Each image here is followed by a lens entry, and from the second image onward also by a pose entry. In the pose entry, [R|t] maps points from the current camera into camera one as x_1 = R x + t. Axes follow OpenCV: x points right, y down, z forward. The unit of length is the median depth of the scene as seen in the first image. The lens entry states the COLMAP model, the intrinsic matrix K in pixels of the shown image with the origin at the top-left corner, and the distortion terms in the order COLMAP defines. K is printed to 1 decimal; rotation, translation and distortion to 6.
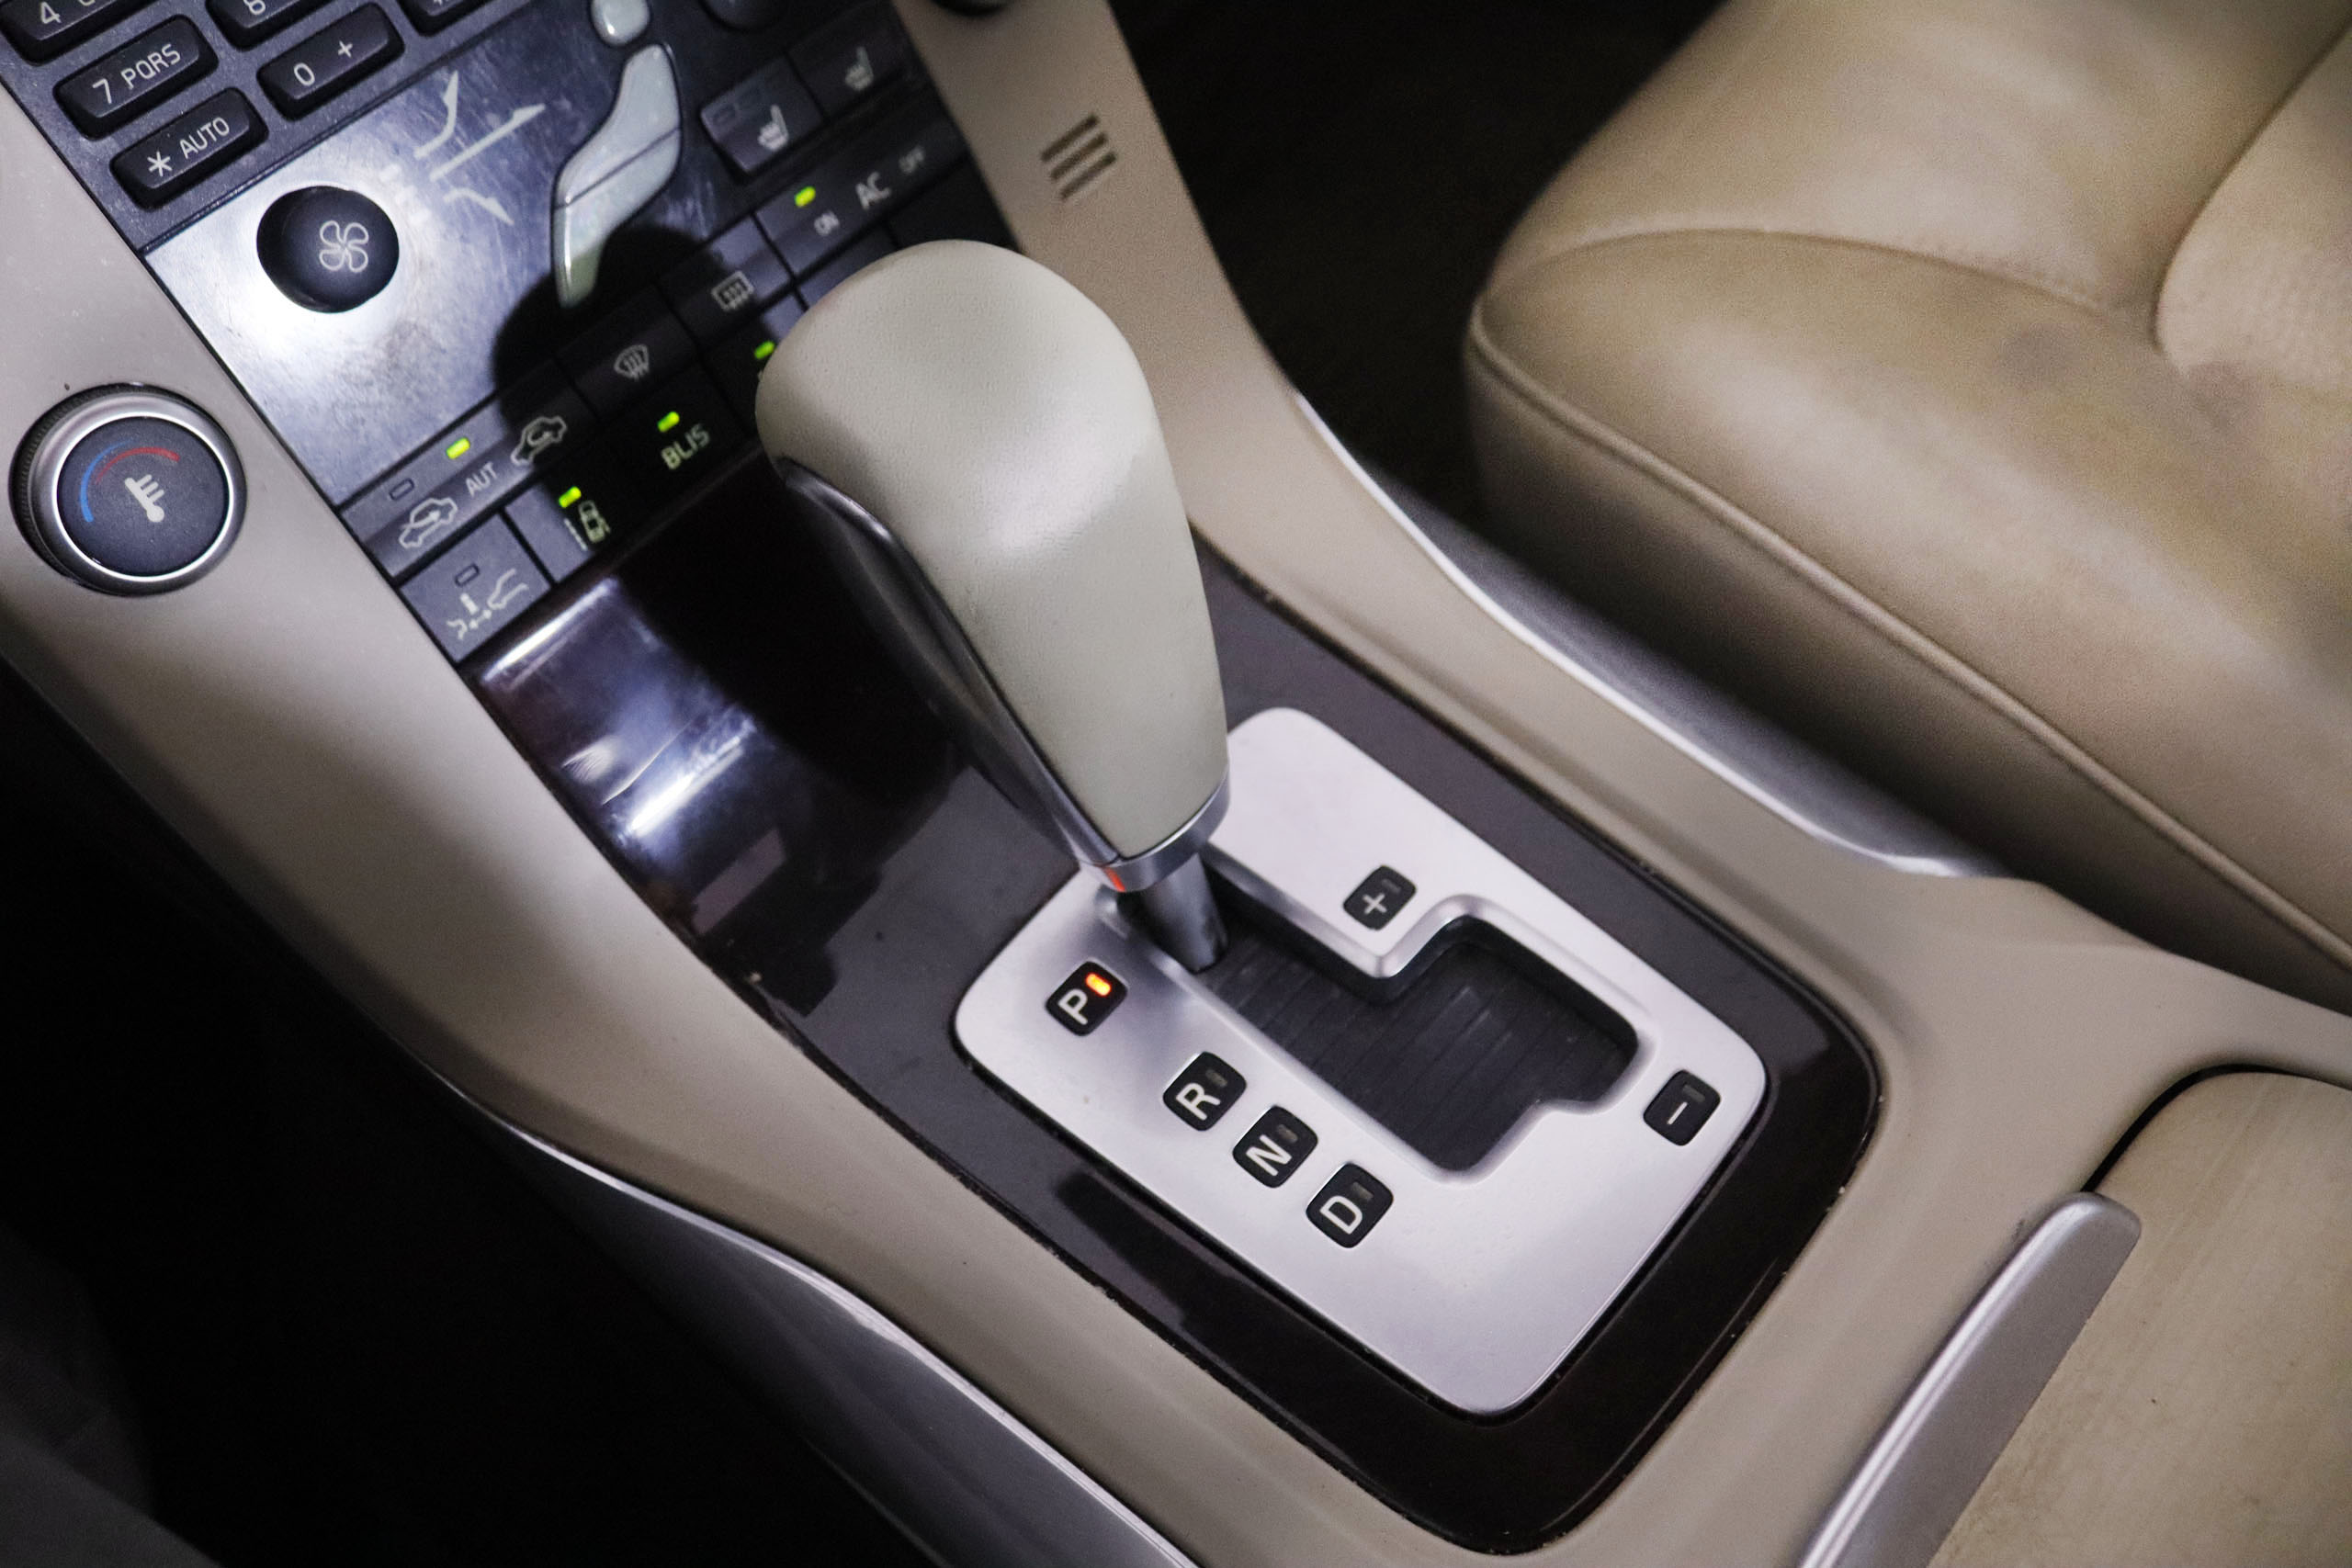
lens RADIAL K [[1889.6, 0, 1178.9], [0, 1889.6, 772.4], [0, 0, 1]] dist [-0.170380, 0.126145]
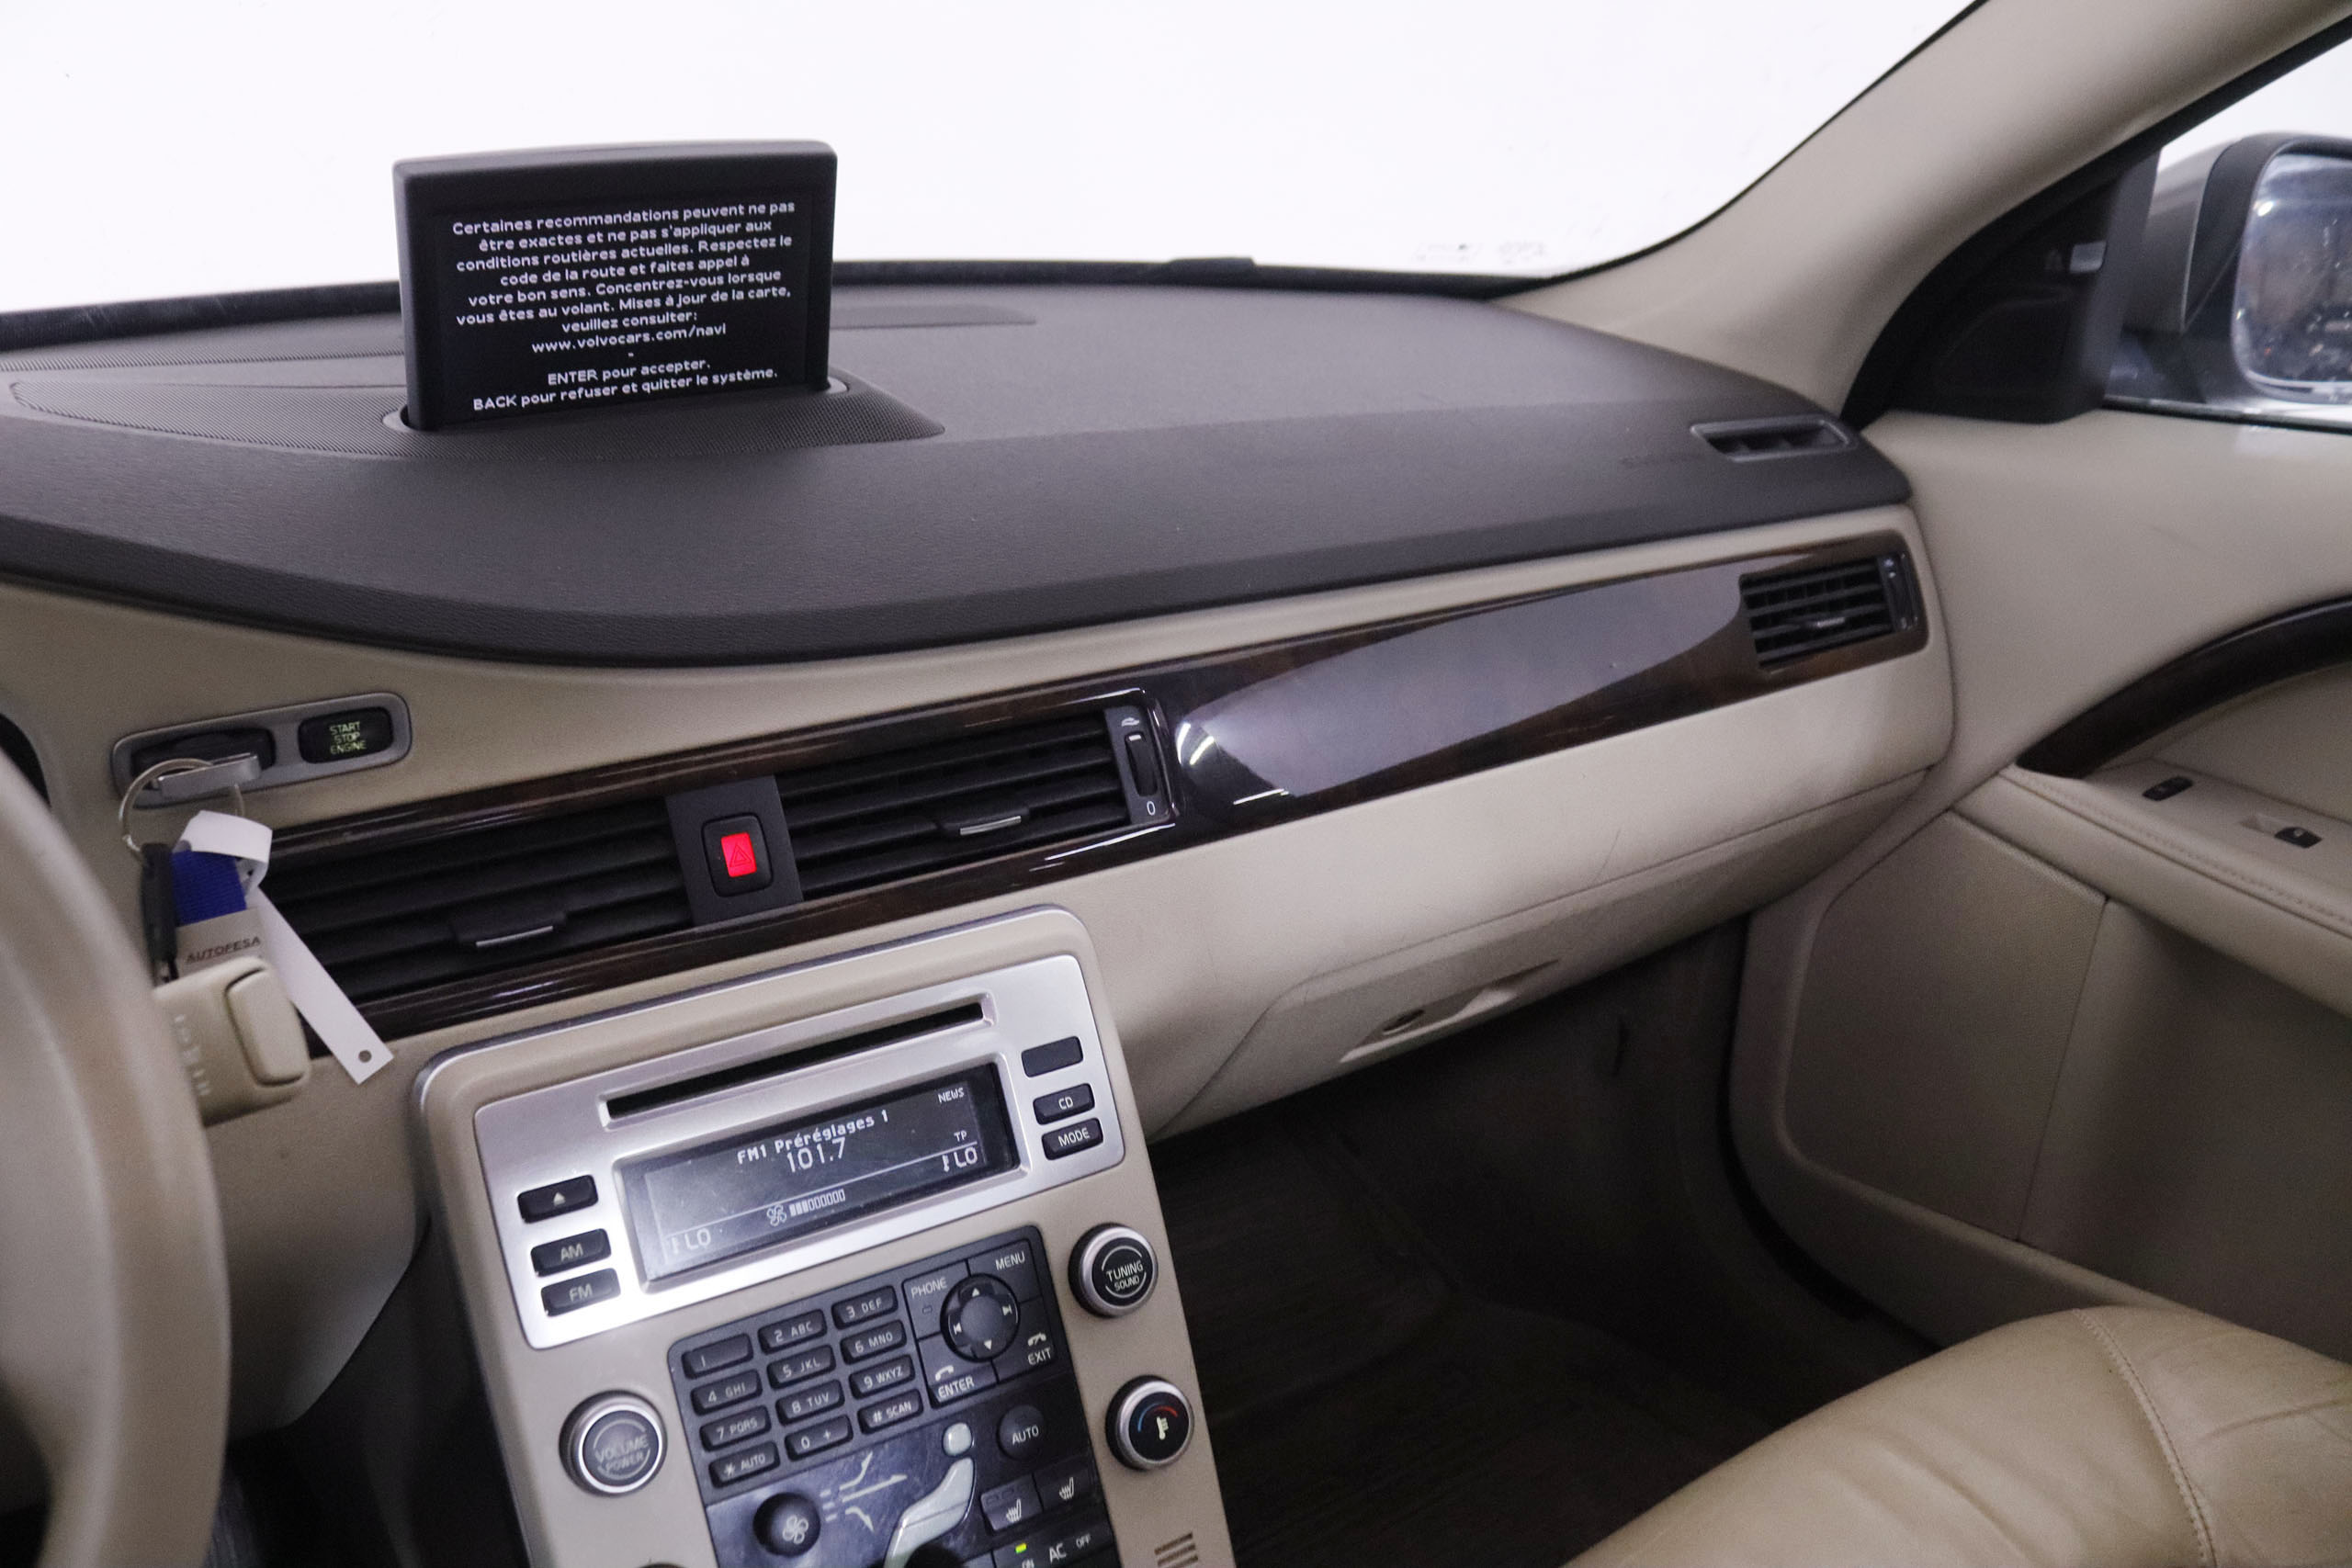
lens RADIAL K [[1889.6, 0, 1178.9], [0, 1889.6, 772.4], [0, 0, 1]] dist [-0.170380, 0.126145]
pose [[0.961061, 0.178083, -0.211301, 0.216924], [-0.267110, 0.794610, -0.545204, 0.041687], [0.070810, 0.580414, 0.811237, -1.012483]]
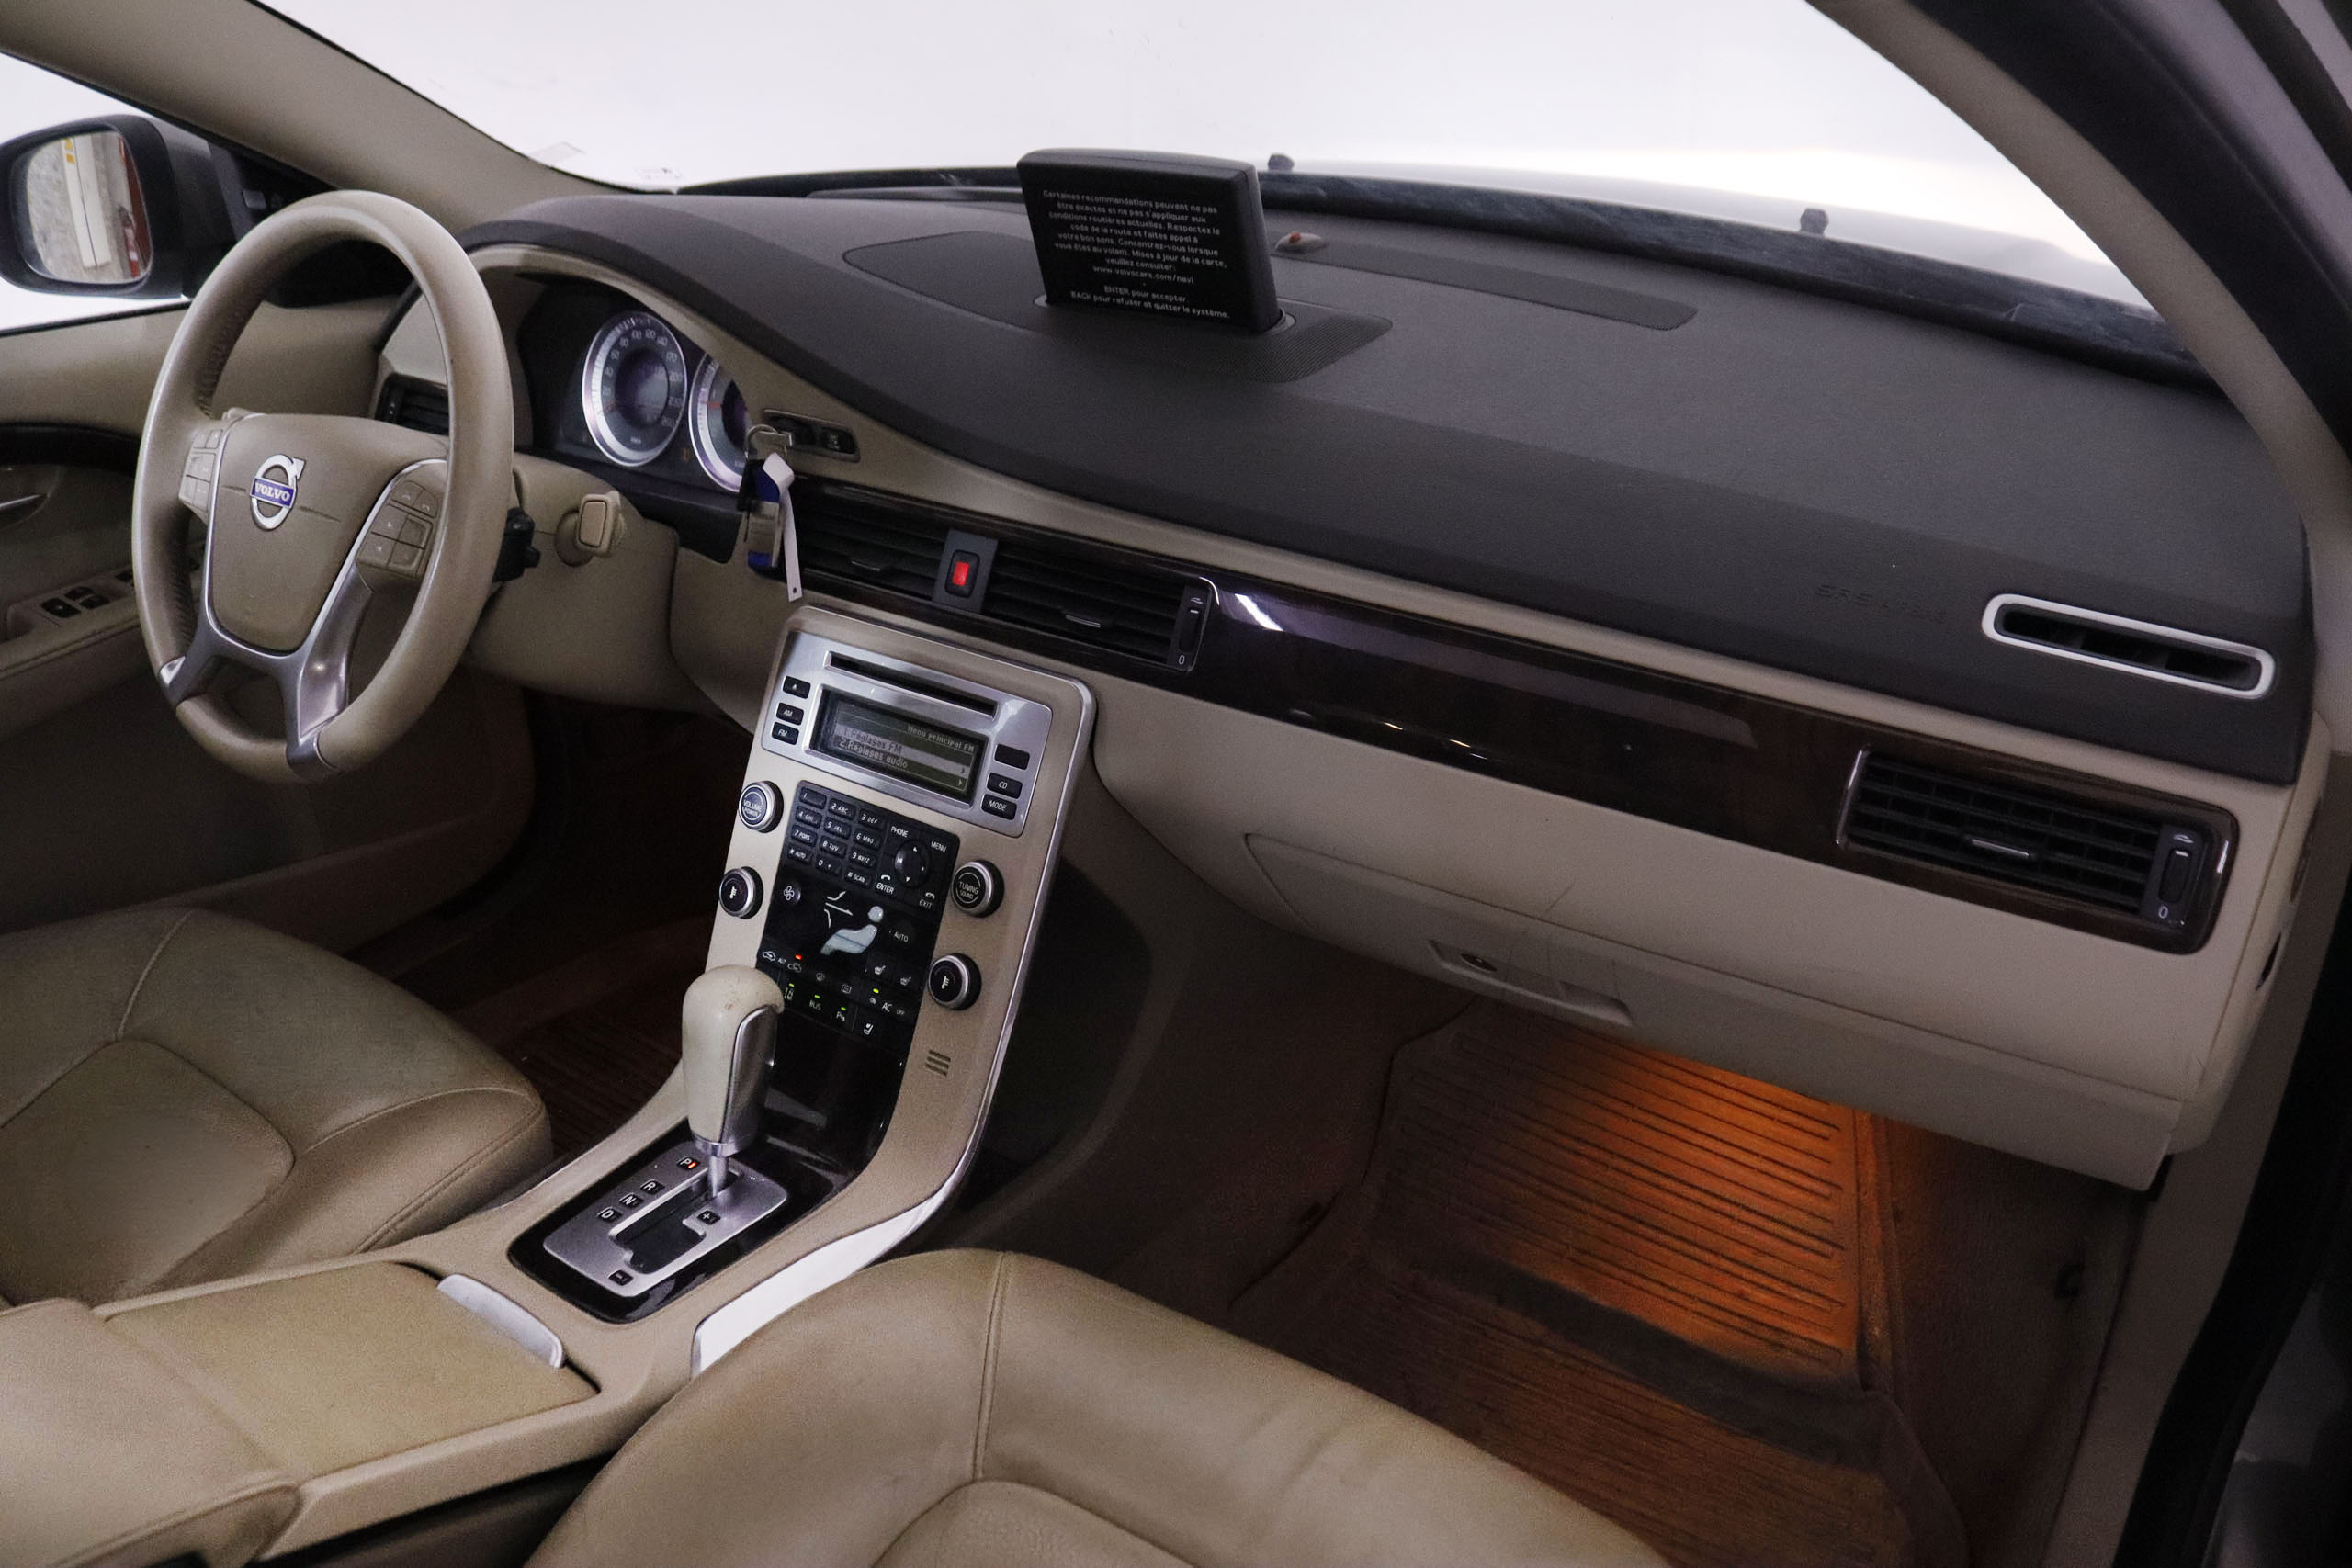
lens RADIAL K [[1949.4, 0, 1176.0], [0, 1949.4, 784.0], [0, 0, 1]] dist [-0.192023, 0.320760]
pose [[0.105303, 0.519223, -0.848127, 2.707365], [-0.823317, 0.523848, 0.218477, -1.773704], [0.557728, 0.675271, 0.482648, -0.648546]]
